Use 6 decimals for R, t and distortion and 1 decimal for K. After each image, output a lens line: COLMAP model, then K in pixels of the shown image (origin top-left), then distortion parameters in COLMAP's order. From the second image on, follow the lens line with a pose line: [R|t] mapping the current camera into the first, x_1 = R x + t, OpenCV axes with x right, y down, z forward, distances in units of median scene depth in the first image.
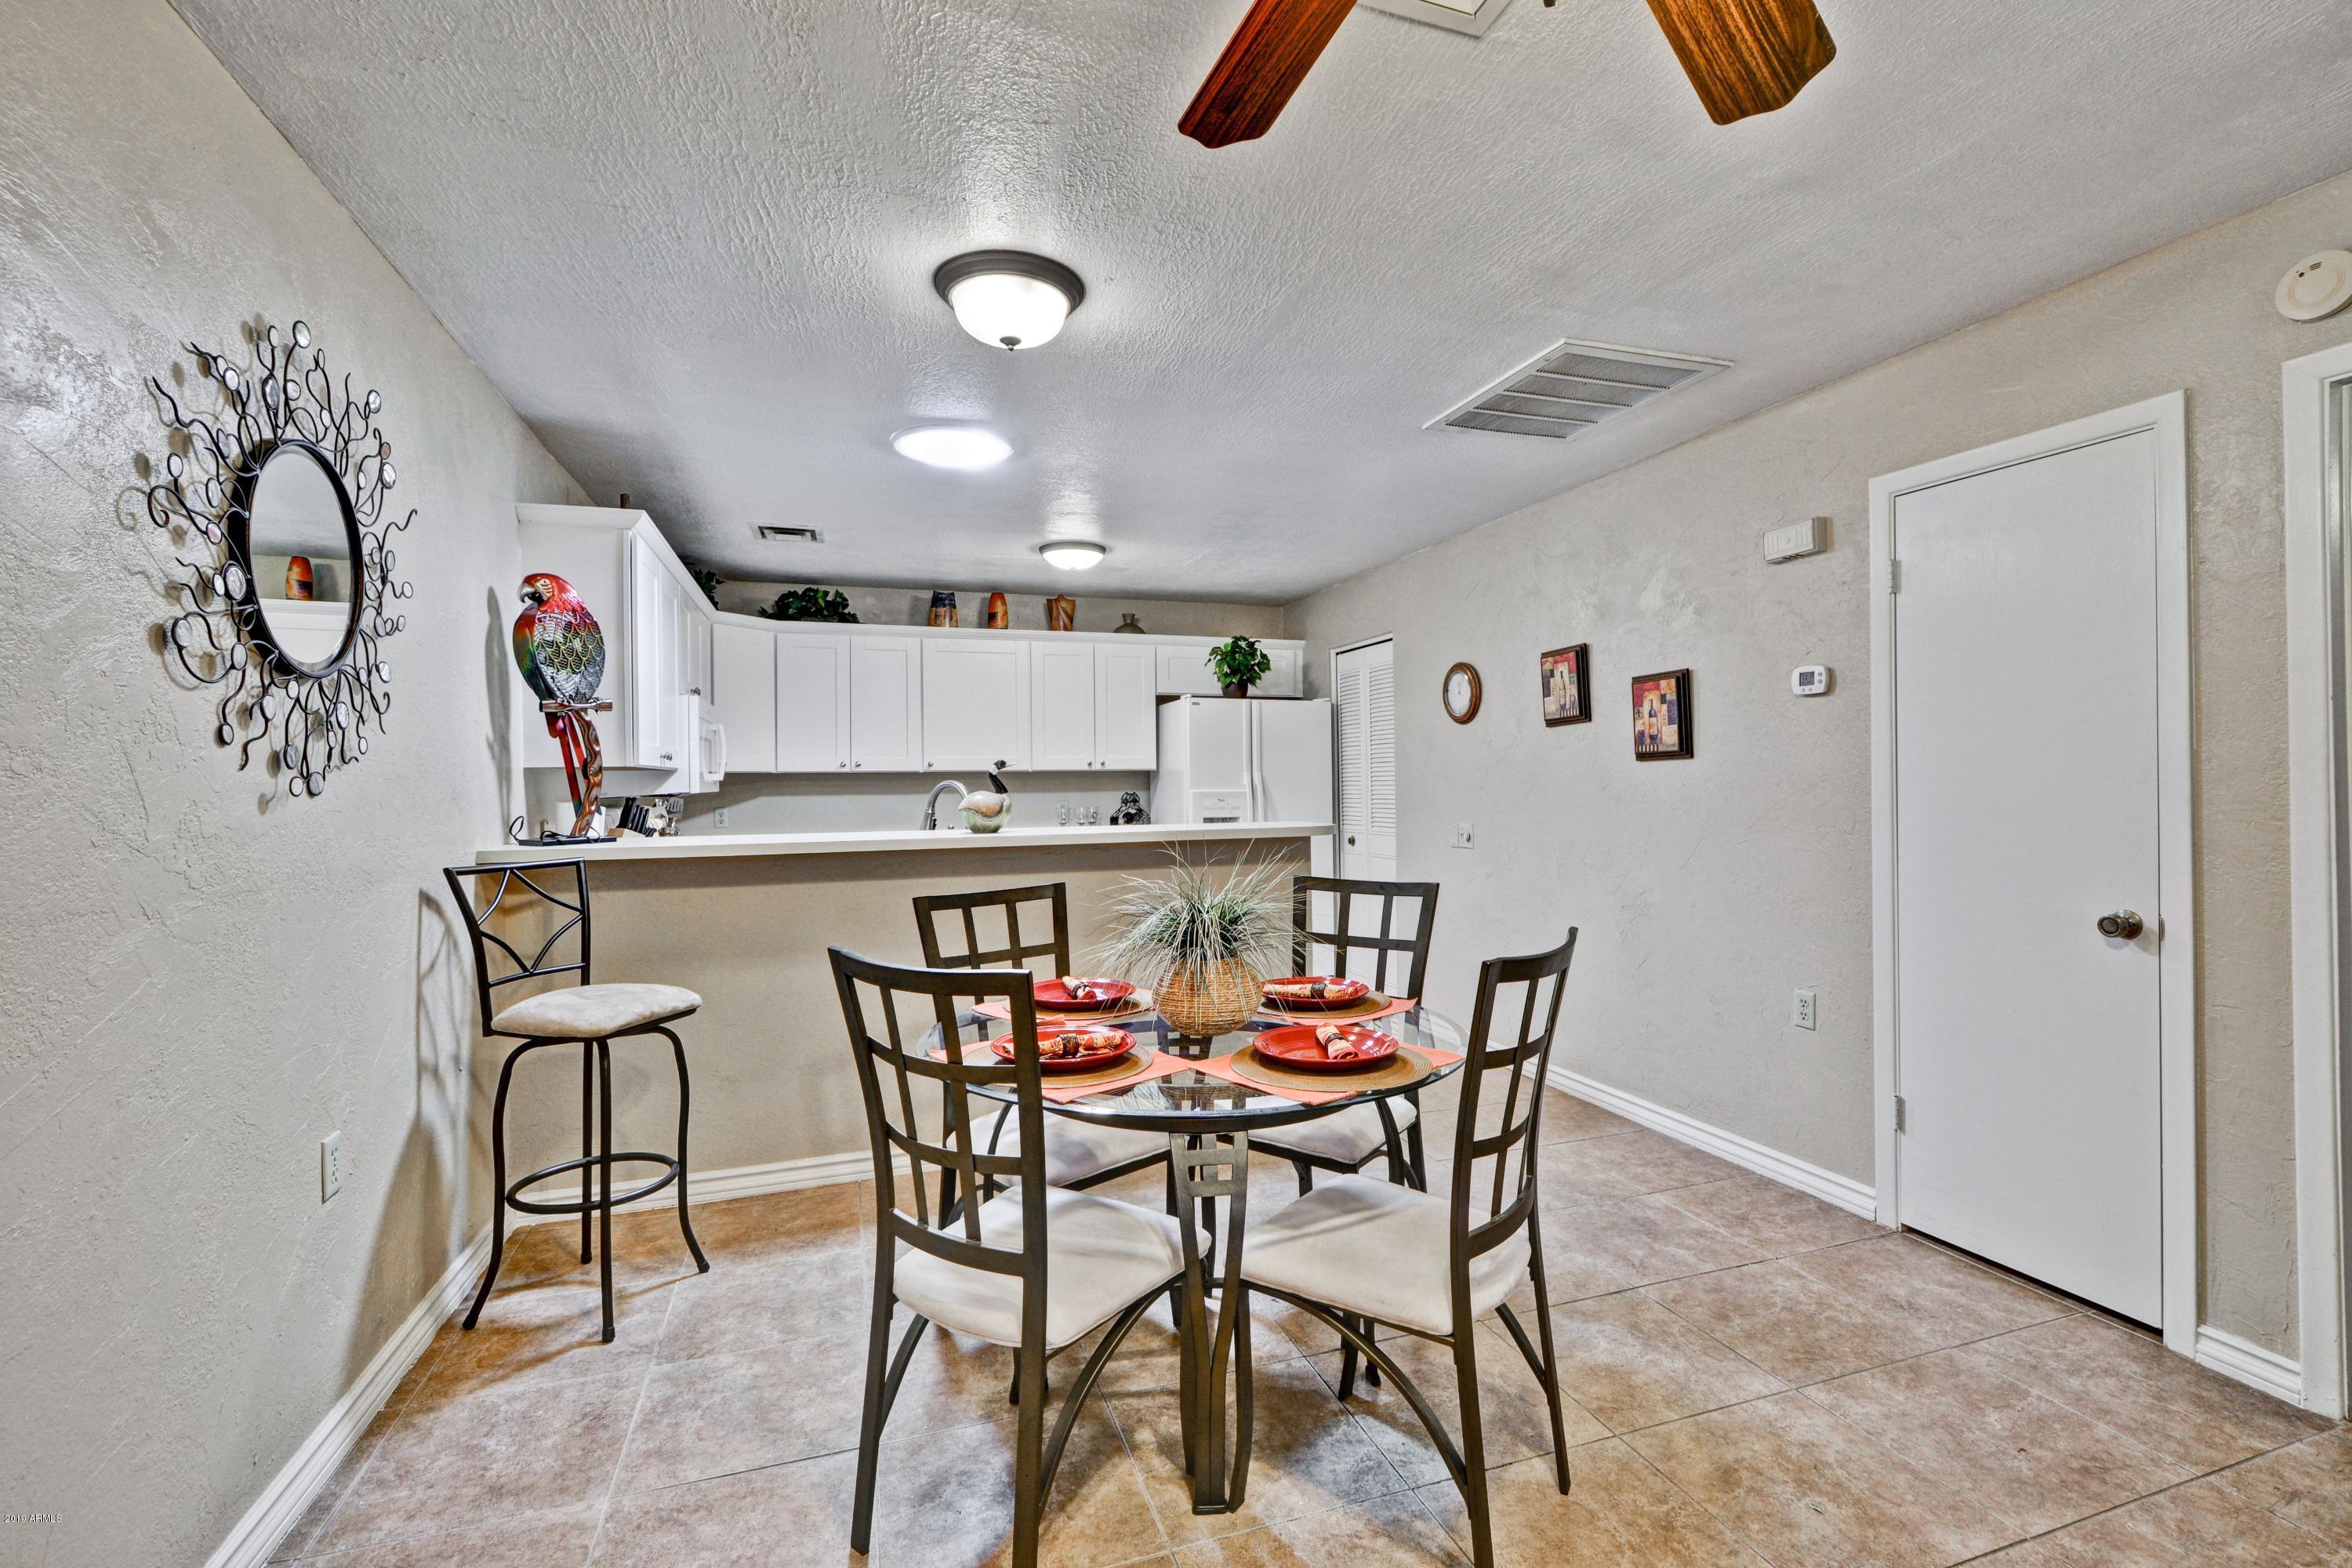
lens RADIAL K [[1031.5, 0, 1202.0], [0, 1031.5, 772.4], [0, 0, 1]] dist [0.001817, -0.002604]
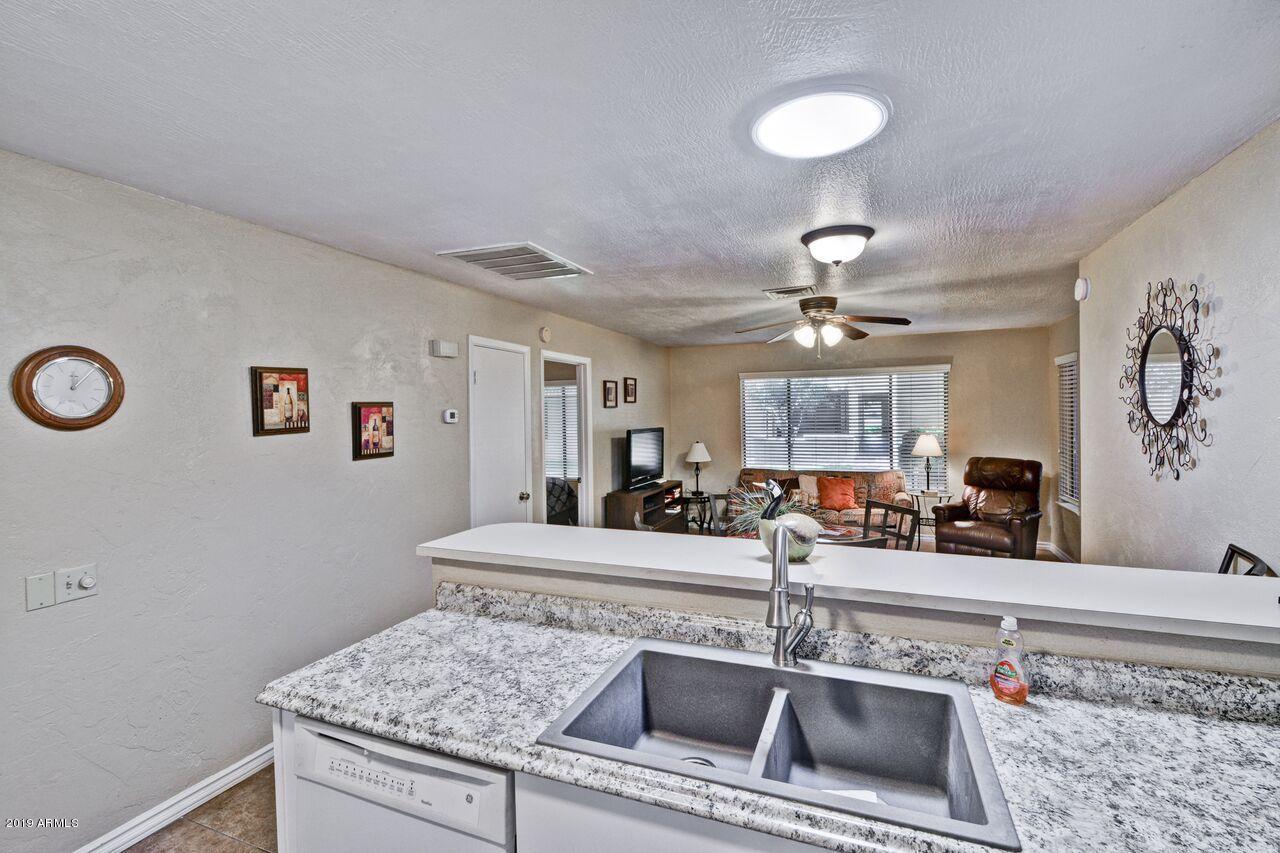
lens RADIAL K [[561.3, 0, 647.6], [0, 561.3, 423.9], [0, 0, 1]] dist [0.001817, -0.002604]
pose [[-0.756194, 0.007328, 0.654307, -0.445374], [0.016198, 0.999841, 0.007523, -0.068388], [-0.654147, 0.016287, -0.756192, 1.472326]]
